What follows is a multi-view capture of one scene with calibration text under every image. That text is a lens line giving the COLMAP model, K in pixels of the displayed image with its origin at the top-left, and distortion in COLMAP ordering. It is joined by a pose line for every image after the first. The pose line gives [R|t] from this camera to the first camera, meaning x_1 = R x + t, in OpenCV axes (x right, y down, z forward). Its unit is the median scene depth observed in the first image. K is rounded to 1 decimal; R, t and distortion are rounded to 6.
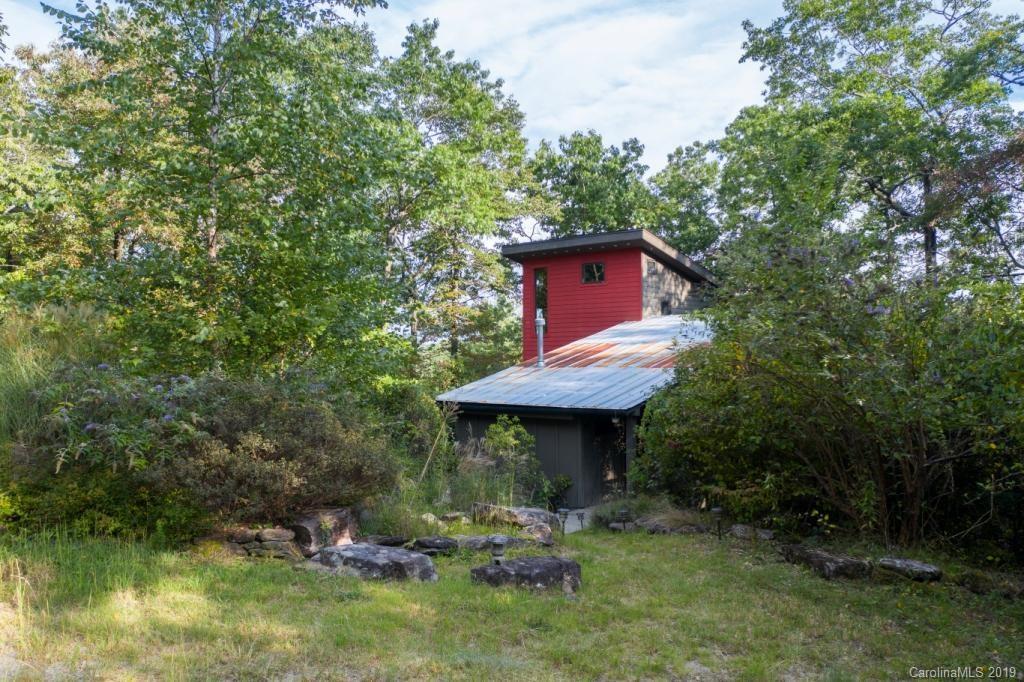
lens RADIAL K [[795.2, 0, 508.0], [0, 795.2, 343.6], [0, 0, 1]] dist [0.000455, -0.016571]
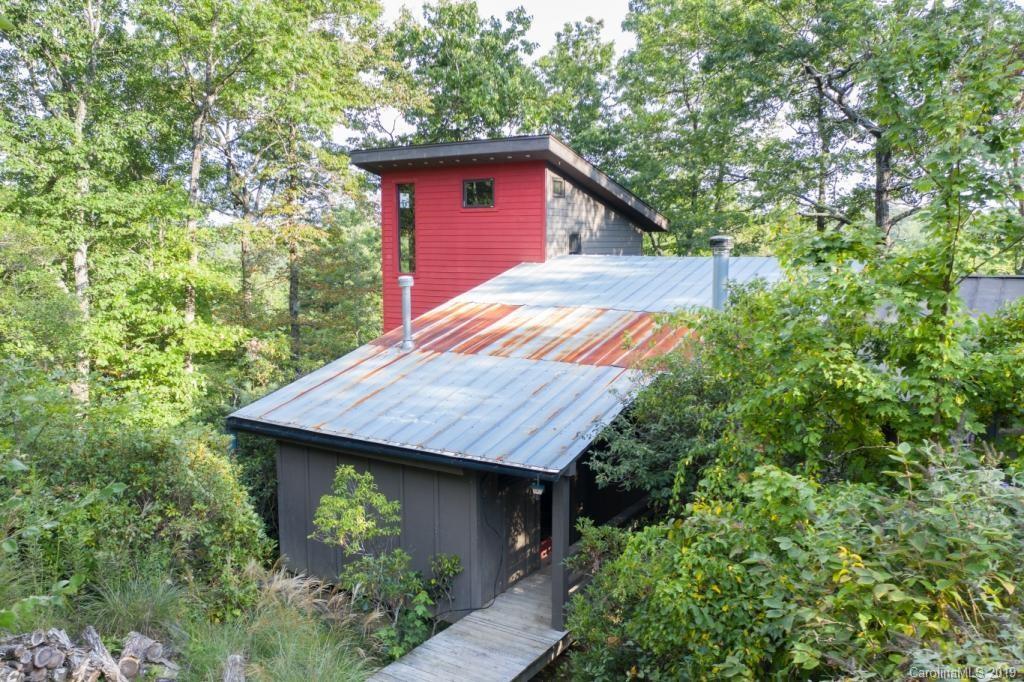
lens RADIAL K [[795.2, 0, 518.9], [0, 795.2, 340.2], [0, 0, 1]] dist [0.000455, -0.016571]
pose [[0.983970, -0.028988, 0.175964, 0.008825], [0.004525, 0.990441, 0.137861, -0.039201], [-0.178279, -0.134855, 0.974695, 0.186188]]
